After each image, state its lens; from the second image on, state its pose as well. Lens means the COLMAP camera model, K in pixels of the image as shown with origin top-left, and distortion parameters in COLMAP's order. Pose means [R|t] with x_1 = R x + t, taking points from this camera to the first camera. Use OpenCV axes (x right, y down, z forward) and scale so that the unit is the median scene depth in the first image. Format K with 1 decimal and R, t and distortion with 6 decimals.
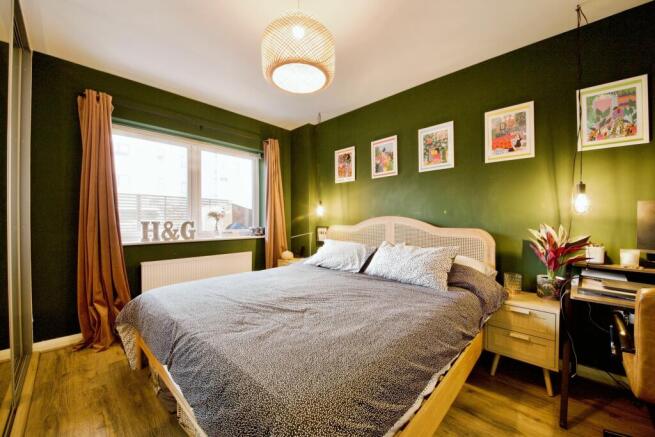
lens RADIAL K [[241.6, 0, 329.0], [0, 241.6, 215.8], [0, 0, 1]] dist [0.027157, -0.022891]
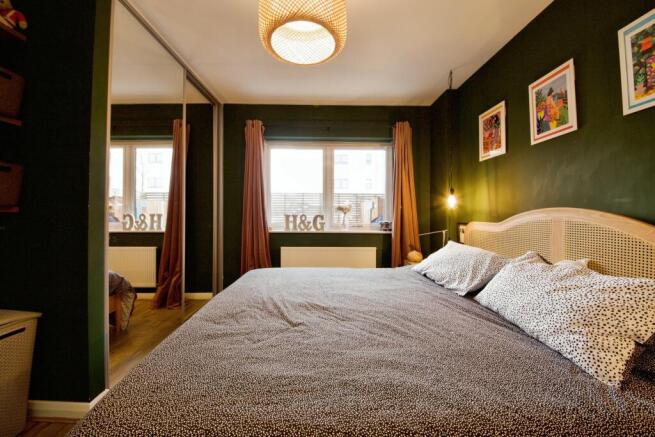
lens RADIAL K [[246.1, 0, 330.4], [0, 246.1, 211.1], [0, 0, 1]] dist [0.020351, -0.016012]
pose [[0.715988, -0.002882, -0.698107, 0.261118], [0.007547, 0.999965, 0.003611, 0.002572], [0.698072, -0.007854, 0.715985, 0.224407]]
